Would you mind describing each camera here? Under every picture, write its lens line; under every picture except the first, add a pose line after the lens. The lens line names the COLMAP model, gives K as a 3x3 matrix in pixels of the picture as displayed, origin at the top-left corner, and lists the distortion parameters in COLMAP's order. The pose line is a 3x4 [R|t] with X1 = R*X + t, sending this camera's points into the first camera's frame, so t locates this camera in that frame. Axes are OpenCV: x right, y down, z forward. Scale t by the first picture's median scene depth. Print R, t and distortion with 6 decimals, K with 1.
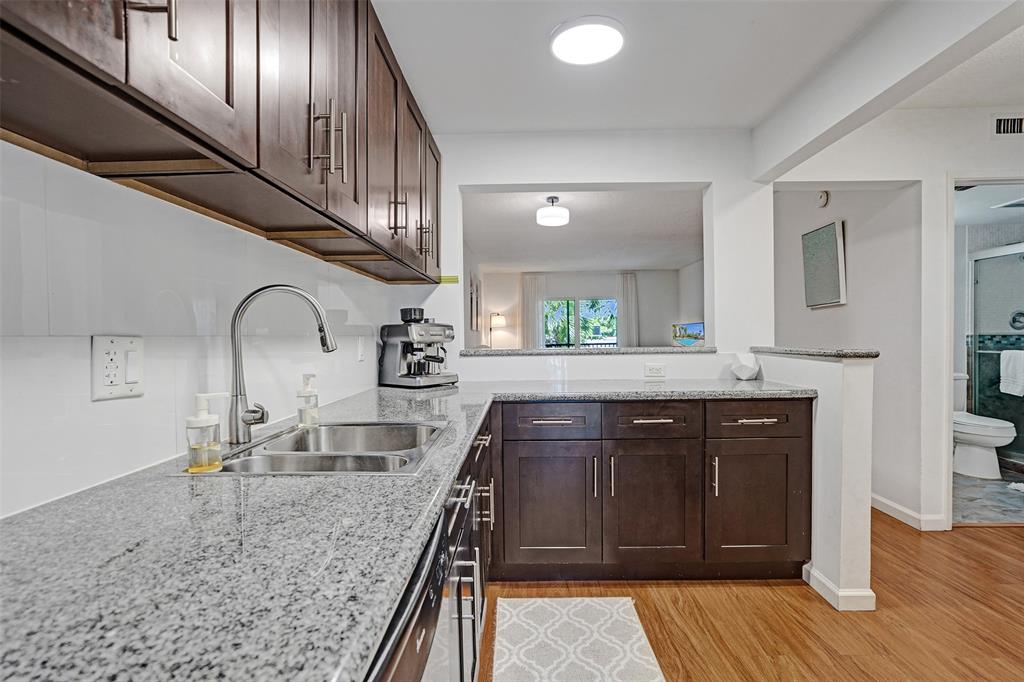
lens RADIAL K [[477.6, 0, 512.0], [0, 477.6, 341.0], [0, 0, 1]] dist [-0.002335, -0.000147]
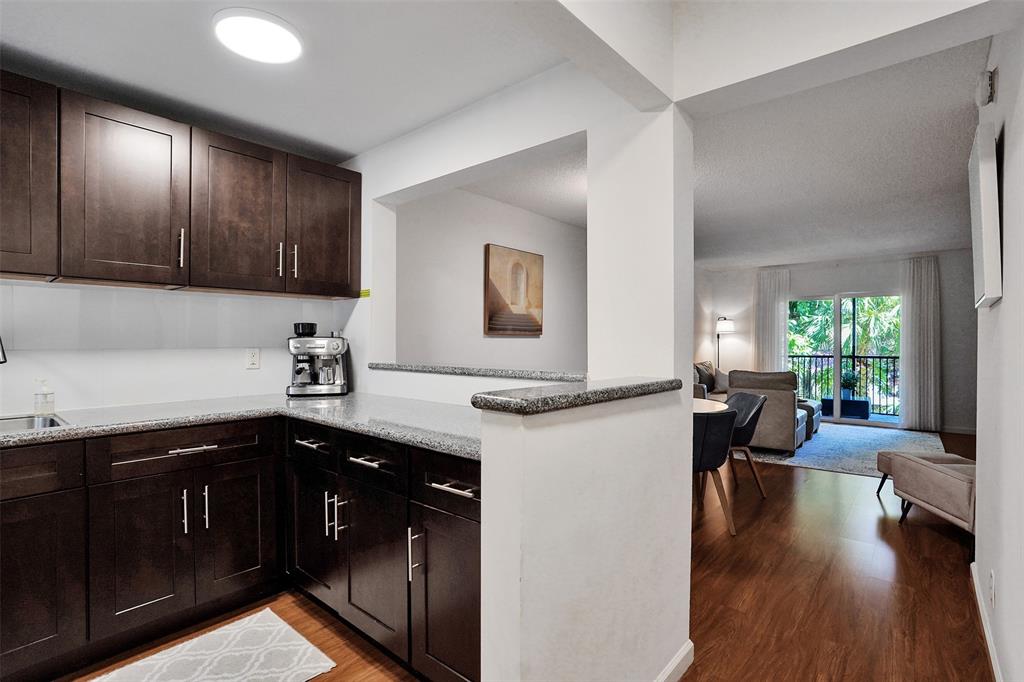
lens RADIAL K [[477.6, 0, 512.0], [0, 477.6, 341.0], [0, 0, 1]] dist [-0.002335, -0.000147]
pose [[0.779871, 0.009033, -0.625875, 0.766988], [-0.015967, 0.999858, -0.005466, -0.024883], [0.625736, 0.014256, 0.779904, 0.402862]]
